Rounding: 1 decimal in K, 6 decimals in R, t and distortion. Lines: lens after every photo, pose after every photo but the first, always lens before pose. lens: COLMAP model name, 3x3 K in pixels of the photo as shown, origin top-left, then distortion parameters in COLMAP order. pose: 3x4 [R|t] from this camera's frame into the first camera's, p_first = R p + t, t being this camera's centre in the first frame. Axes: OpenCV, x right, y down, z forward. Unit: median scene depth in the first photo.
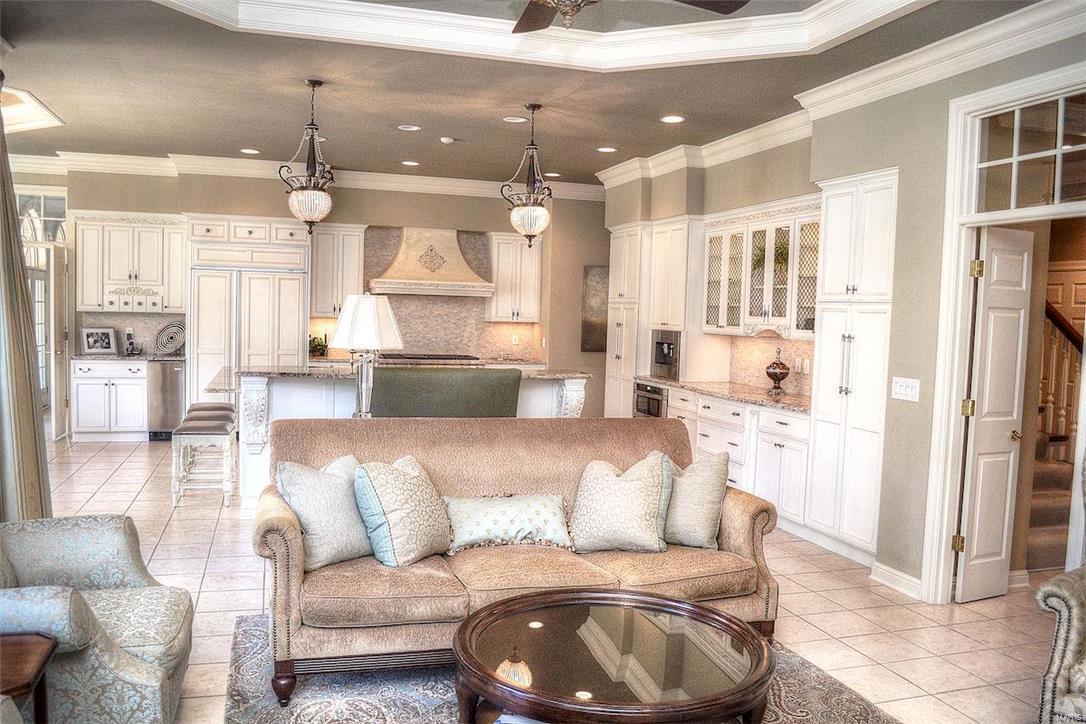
lens RADIAL K [[861.7, 0, 543.0], [0, 861.7, 362.0], [0, 0, 1]] dist [-0.079021, 0.001907]
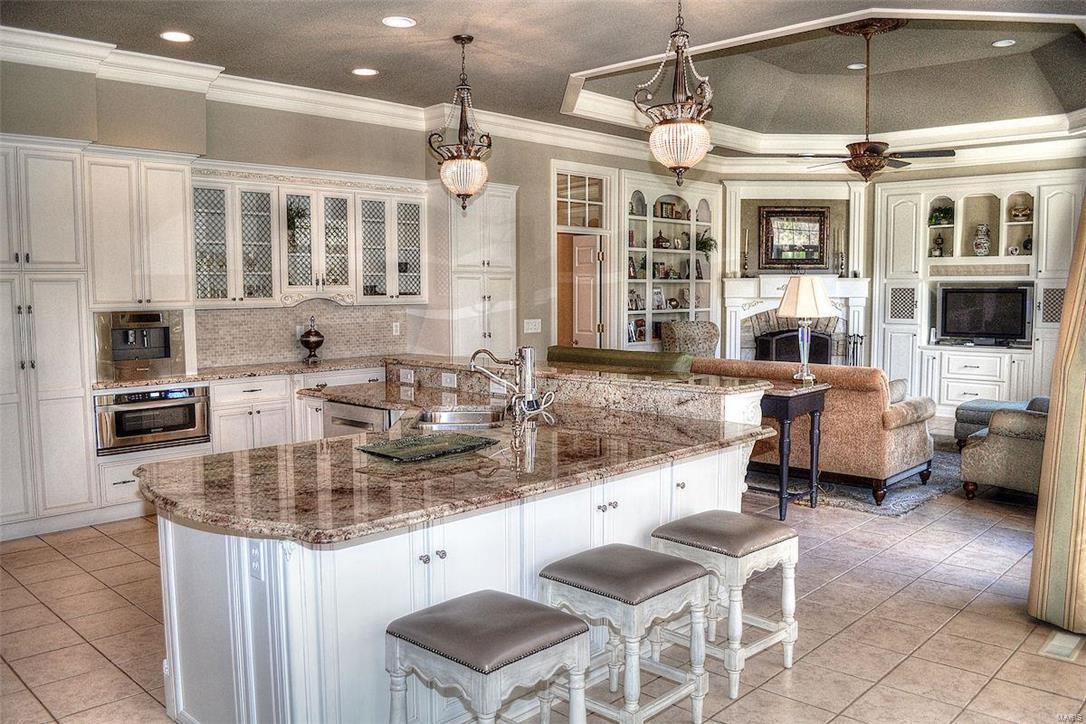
lens RADIAL K [[861.7, 0, 543.0], [0, 861.7, 362.0], [0, 0, 1]] dist [-0.079021, 0.001907]
pose [[-0.483795, -0.105521, 0.868797, -0.813950], [0.039571, 0.989052, 0.142162, -0.106311], [-0.874286, 0.103157, -0.474323, 1.398732]]
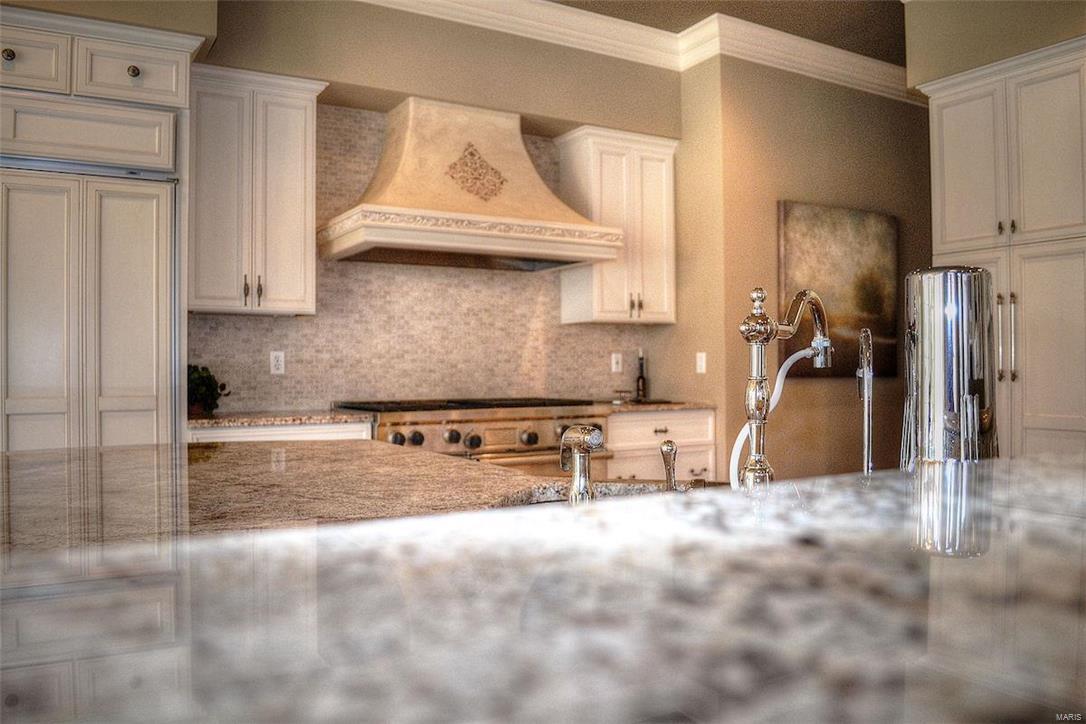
lens RADIAL K [[861.7, 0, 543.0], [0, 861.7, 362.0], [0, 0, 1]] dist [-0.079021, 0.001907]
pose [[0.970913, -0.033301, 0.237106, -0.194947], [0.048285, 0.997167, -0.057669, -0.000502], [-0.234514, 0.067440, 0.969771, 0.568911]]
